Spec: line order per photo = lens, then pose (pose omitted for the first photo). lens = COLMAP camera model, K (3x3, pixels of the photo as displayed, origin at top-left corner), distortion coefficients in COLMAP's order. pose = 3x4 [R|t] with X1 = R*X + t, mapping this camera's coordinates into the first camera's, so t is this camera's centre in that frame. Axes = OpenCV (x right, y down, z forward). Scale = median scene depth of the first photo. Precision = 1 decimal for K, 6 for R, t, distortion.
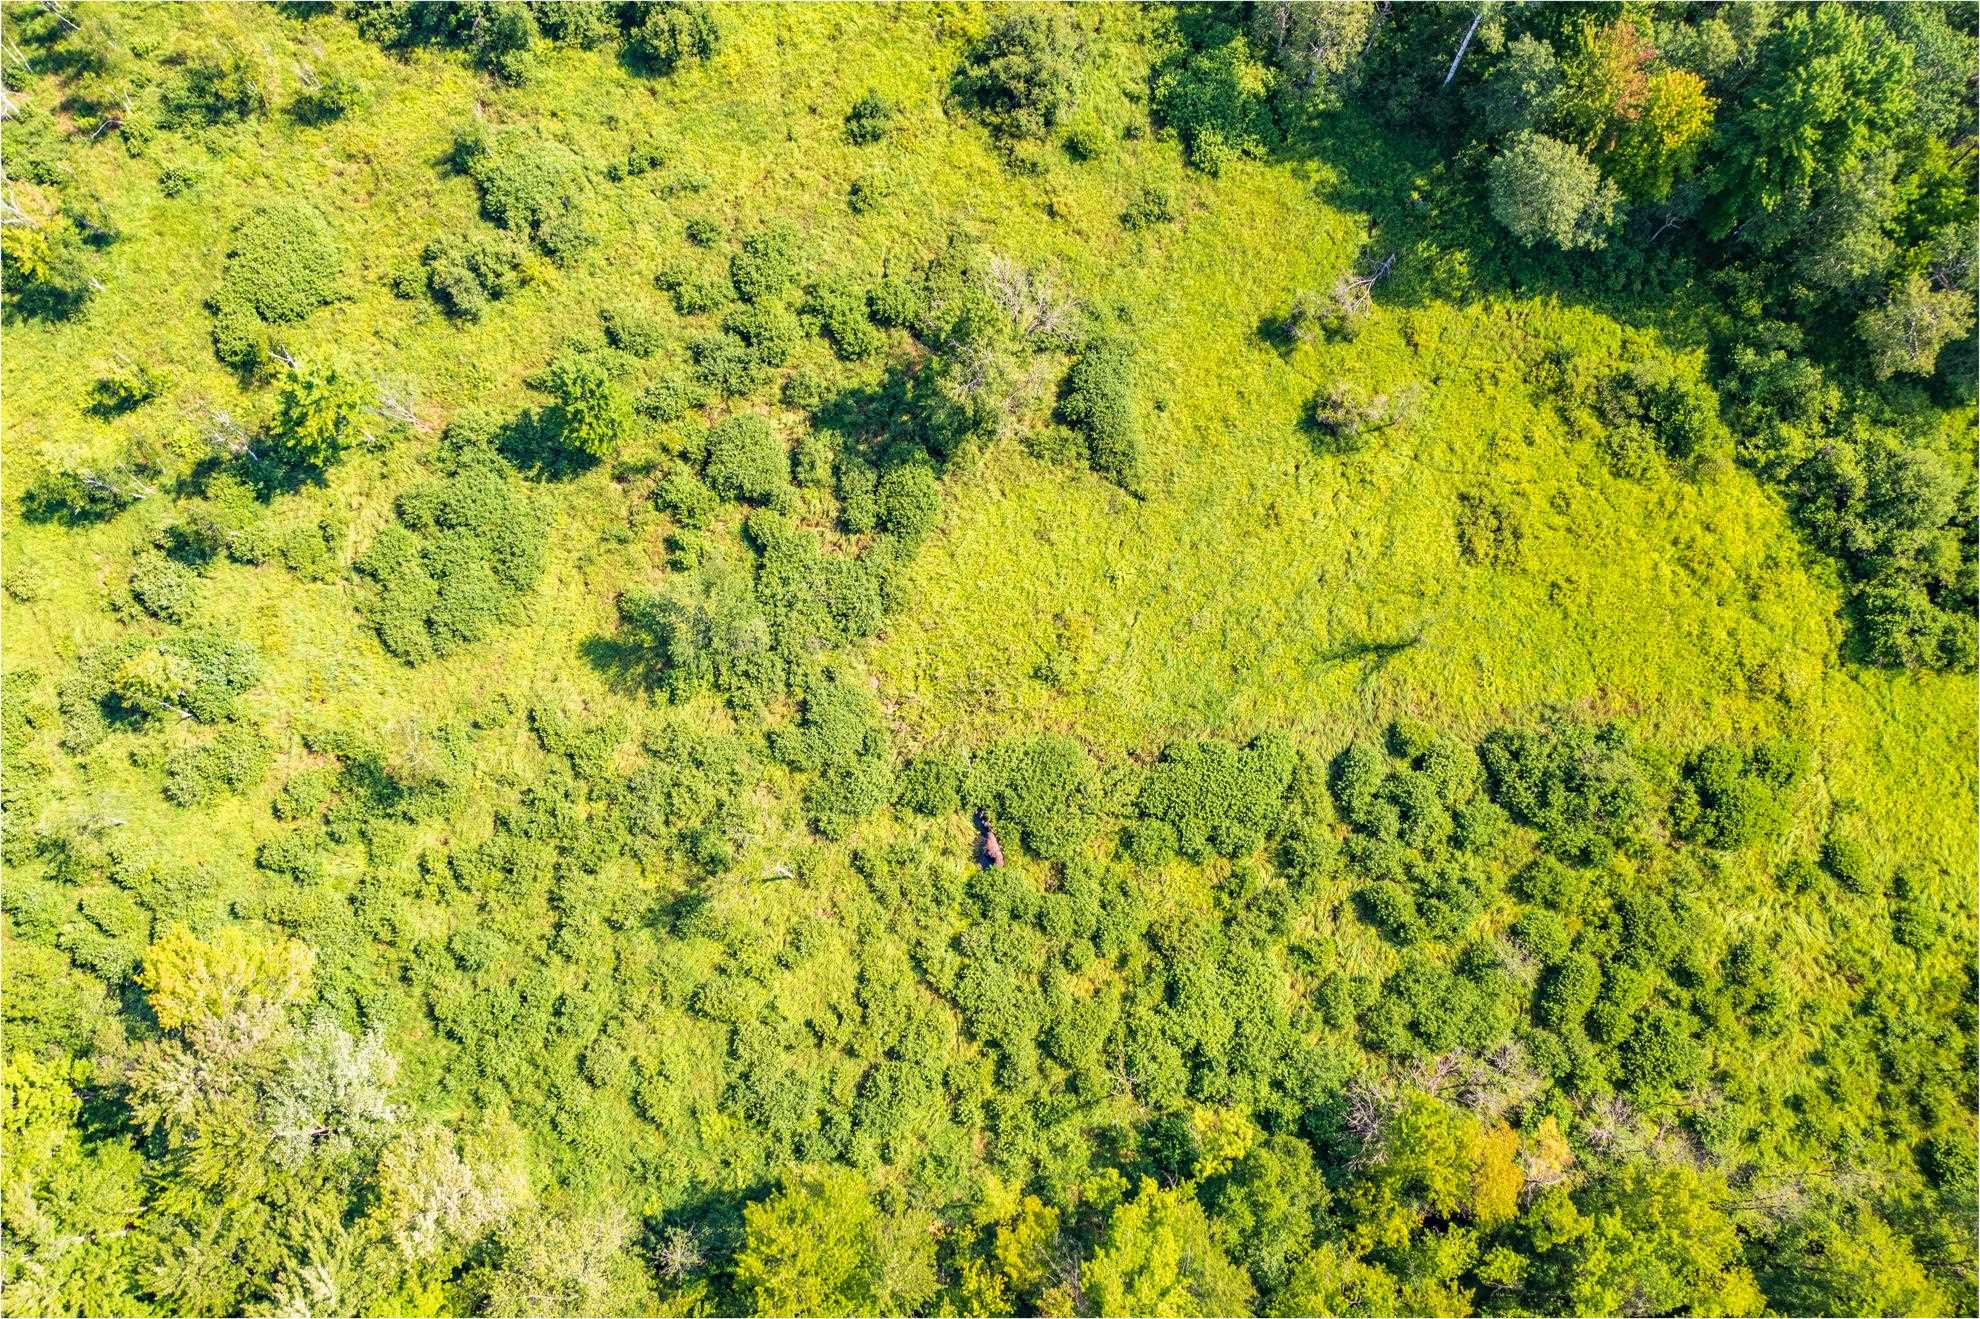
lens RADIAL K [[1556.6, 0, 1003.3], [0, 1556.6, 660.1], [0, 0, 1]] dist [-0.025822, 0.012558]
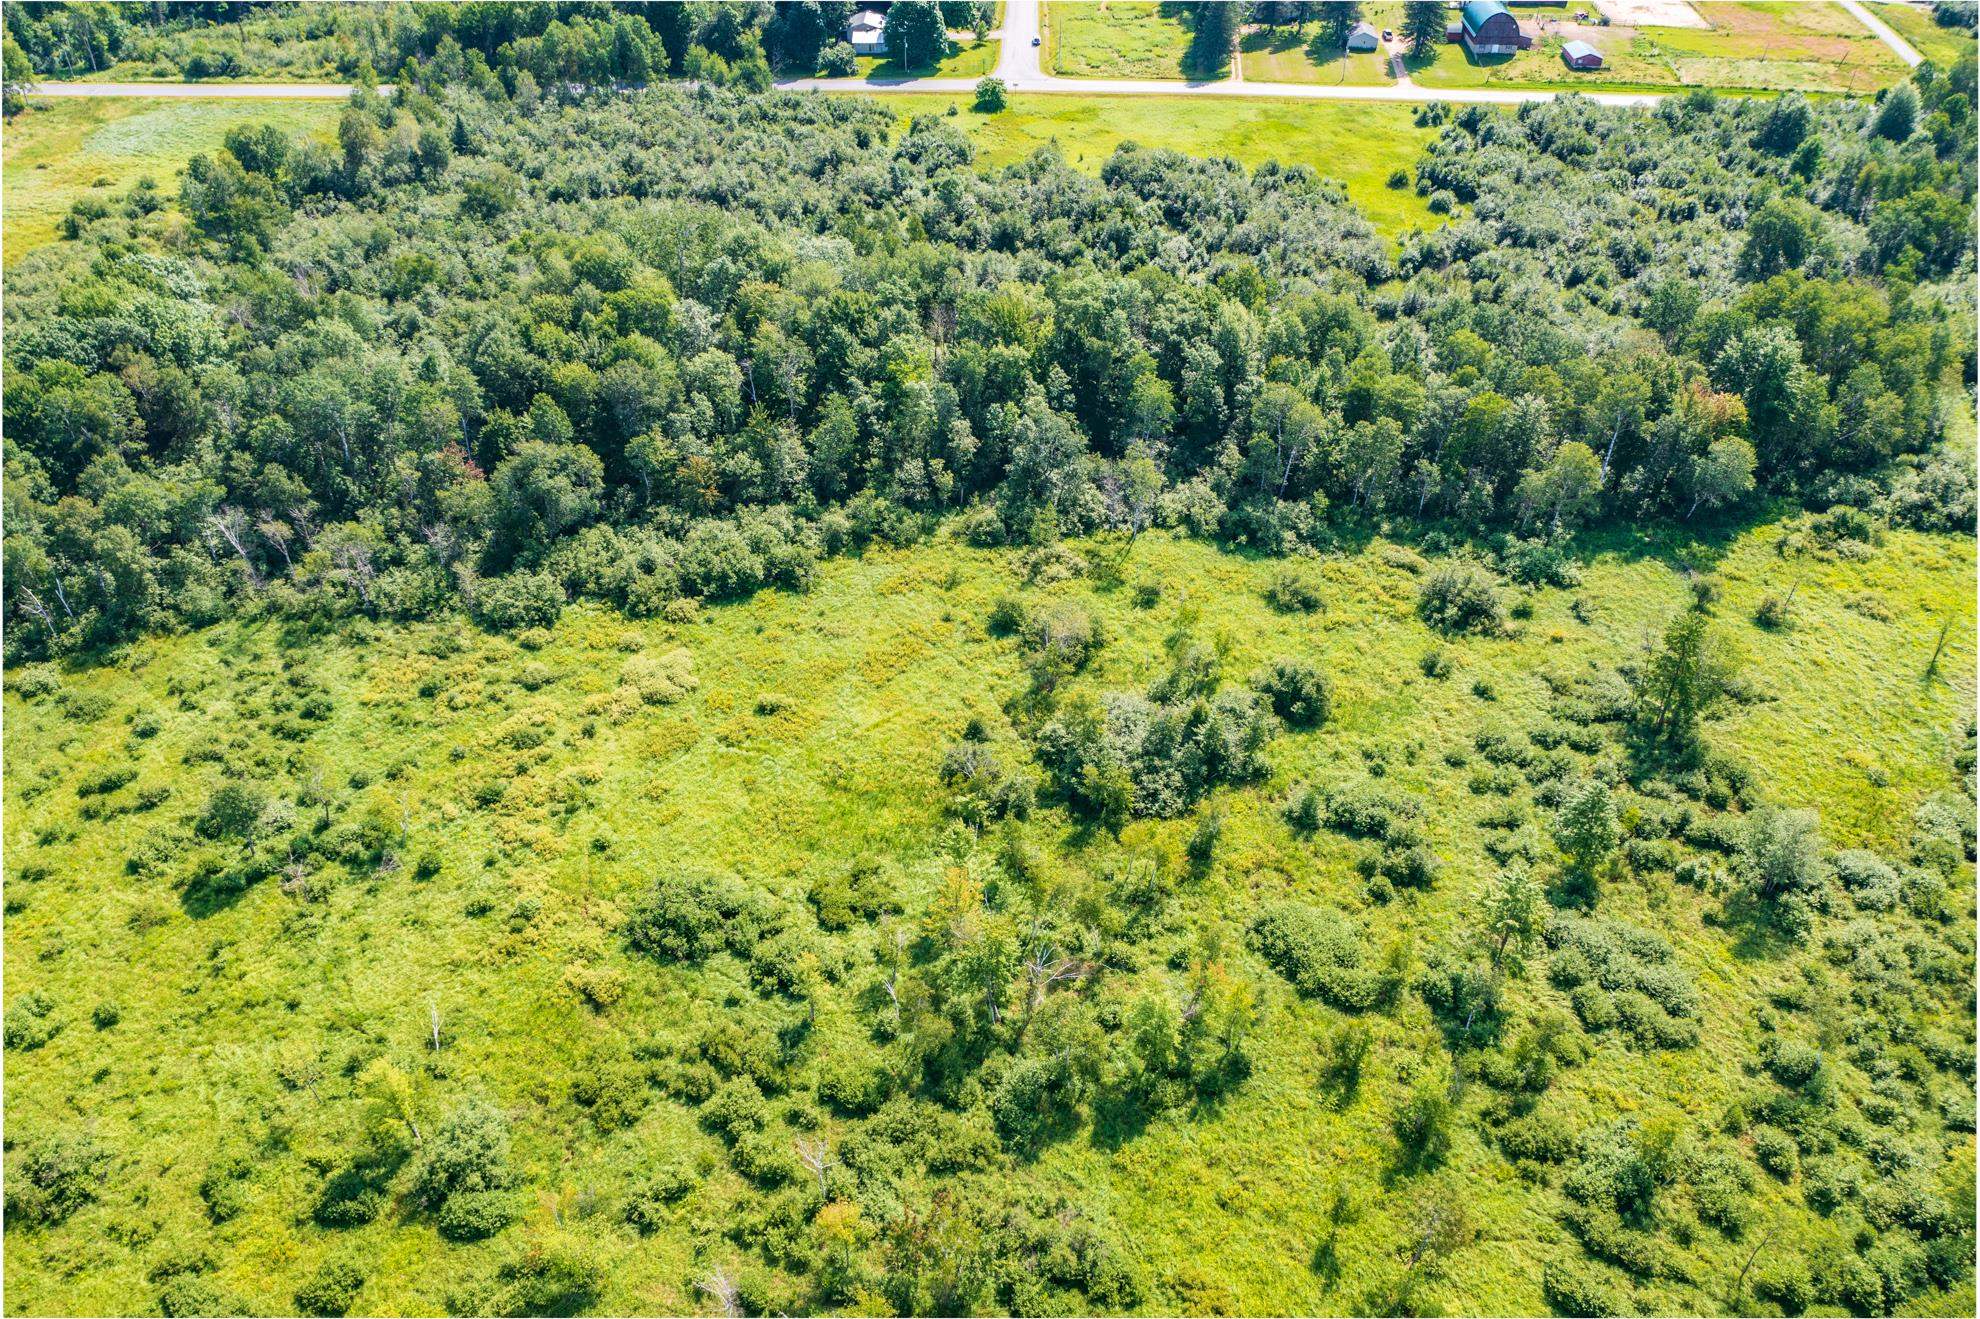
lens RADIAL K [[1569.5, 0, 990.0], [0, 1569.5, 659.5], [0, 0, 1]] dist [-0.015252, -0.006333]
pose [[0.662955, -0.432544, 0.611061, -1.327618], [0.728588, 0.560489, -0.393716, -0.084767], [-0.172193, 0.706228, 0.686725, 0.069527]]
